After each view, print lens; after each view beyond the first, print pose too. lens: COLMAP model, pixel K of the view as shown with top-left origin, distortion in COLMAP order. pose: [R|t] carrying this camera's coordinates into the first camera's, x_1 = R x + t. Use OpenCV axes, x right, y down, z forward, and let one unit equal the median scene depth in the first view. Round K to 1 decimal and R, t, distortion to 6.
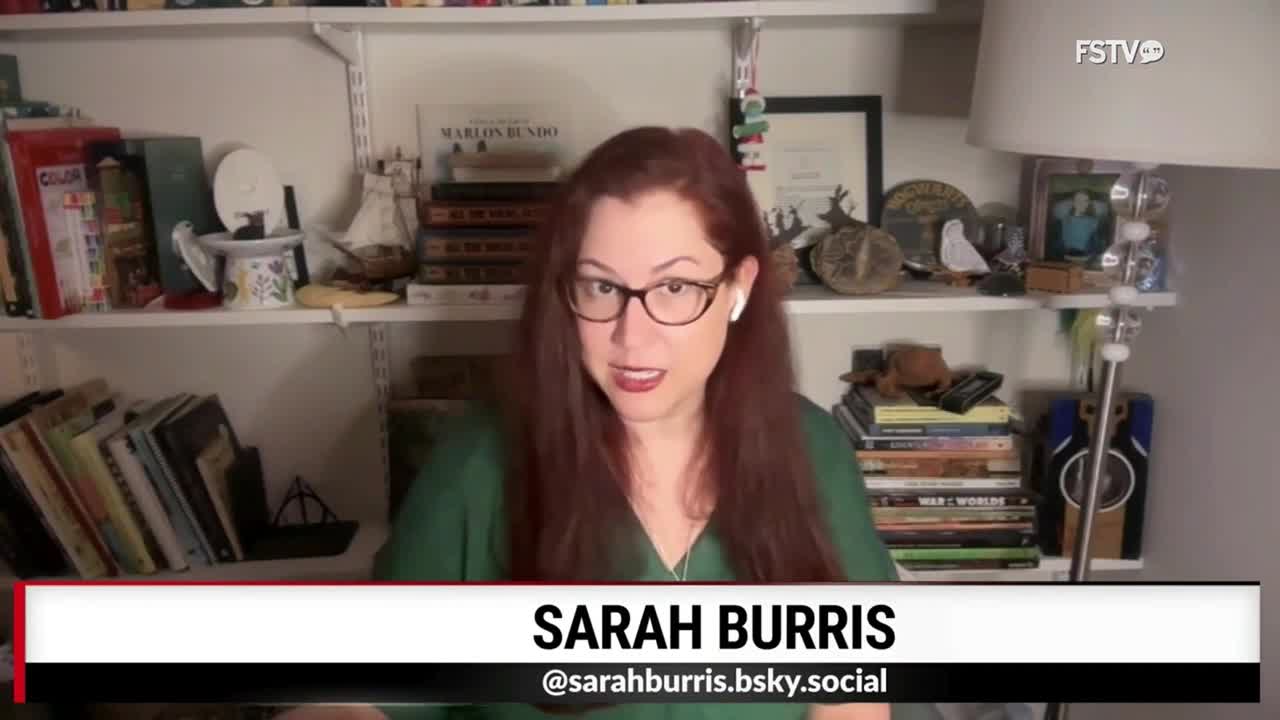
lens RADIAL K [[7972.0, 0, 638.0], [0, 7972.0, 363.6], [0, 0, 1]] dist [-0.782841, 0.000000]
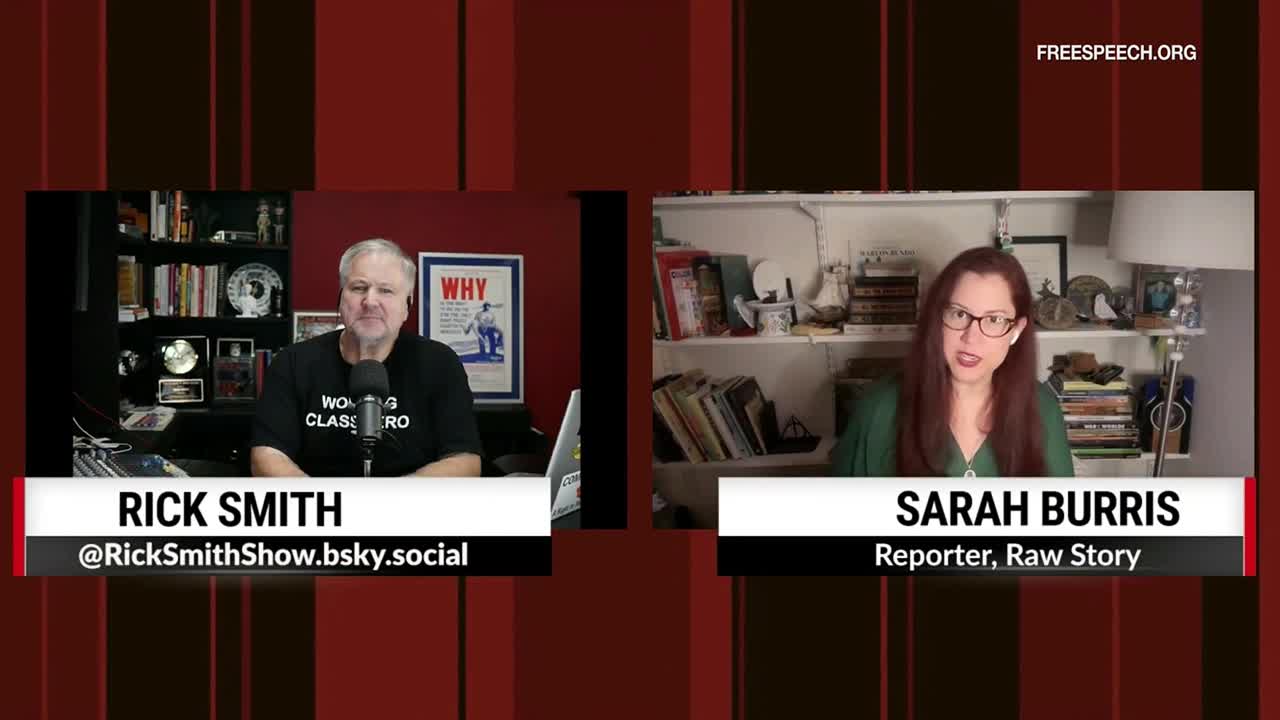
lens RADIAL K [[7972.0, 0, 646.8], [0, 7972.0, 359.3], [0, 0, 1]] dist [-0.782841, 0.000000]
pose [[0.999037, 0.000524, -0.043880, 0.011792], [0.000020, 0.999923, 0.012399, -0.026991], [0.043883, -0.012388, 0.998960, -1.127156]]
